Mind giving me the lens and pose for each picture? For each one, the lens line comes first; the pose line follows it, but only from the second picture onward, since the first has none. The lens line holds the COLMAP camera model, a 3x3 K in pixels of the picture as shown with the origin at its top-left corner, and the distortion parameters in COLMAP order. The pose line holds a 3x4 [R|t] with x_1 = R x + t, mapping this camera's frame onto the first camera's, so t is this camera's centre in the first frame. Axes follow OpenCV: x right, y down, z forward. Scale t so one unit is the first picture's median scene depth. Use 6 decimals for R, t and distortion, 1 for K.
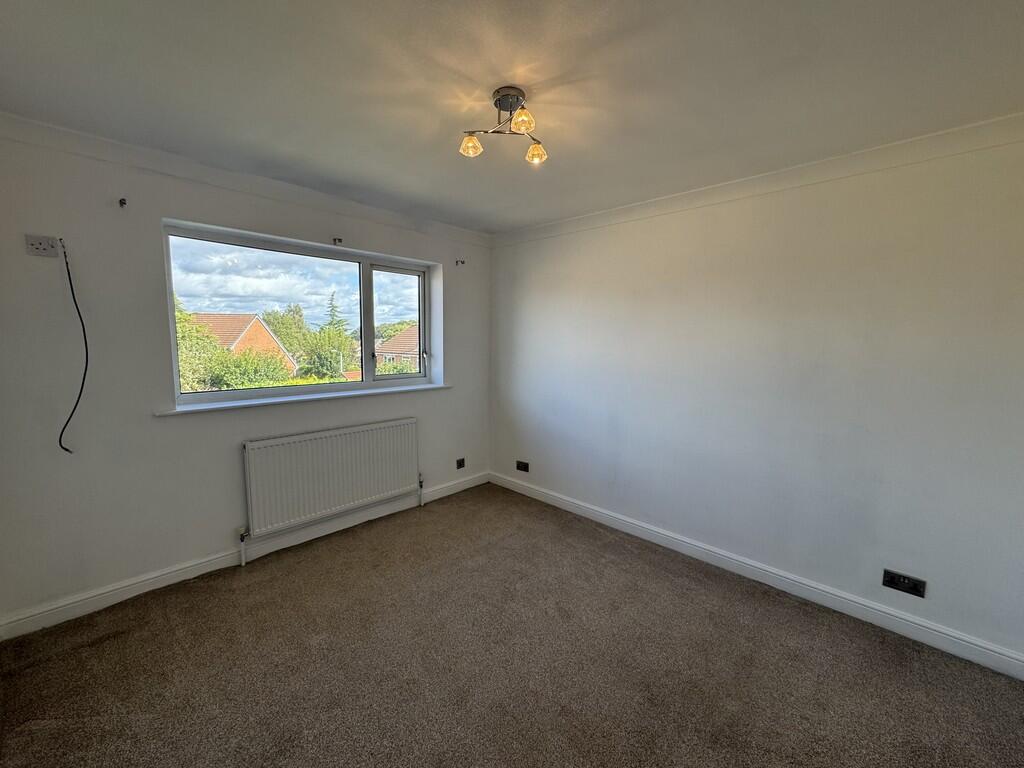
lens RADIAL K [[407.4, 0, 511.6], [0, 407.4, 385.0], [0, 0, 1]] dist [-0.002901, 0.000521]
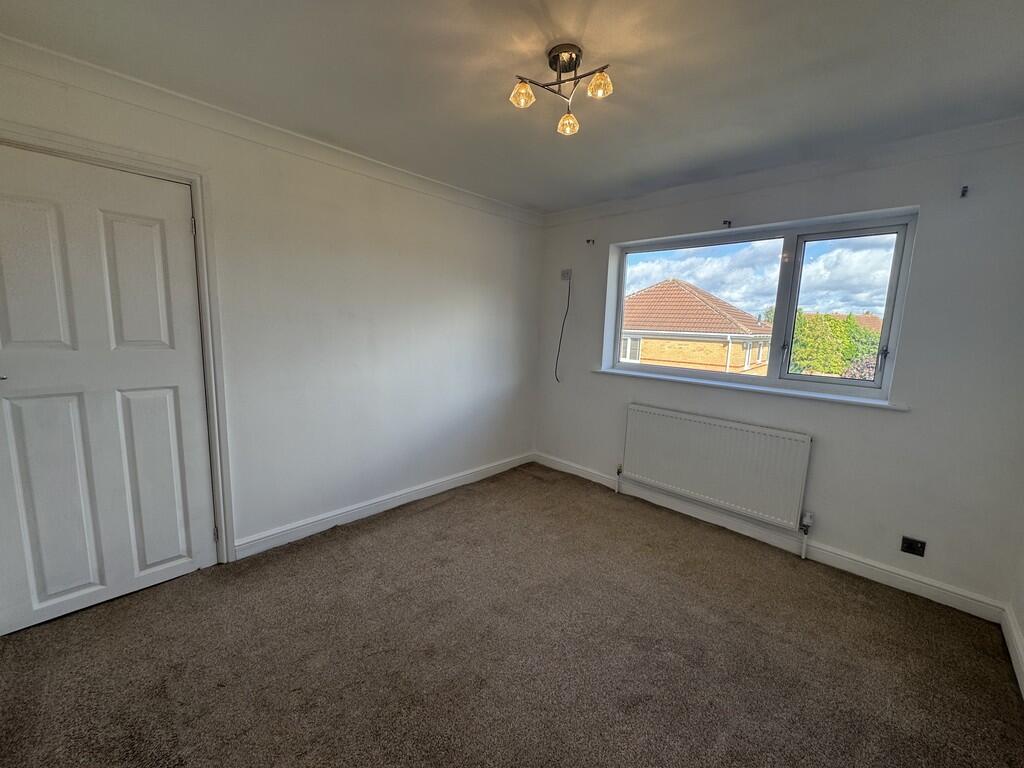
lens RADIAL K [[407.4, 0, 511.8], [0, 407.4, 383.3], [0, 0, 1]] dist [-0.002901, 0.000521]
pose [[-0.012388, 0.130454, -0.991377, 0.538100], [-0.151905, 0.979700, 0.130816, -0.028958], [0.988317, 0.152216, 0.007680, 0.504388]]
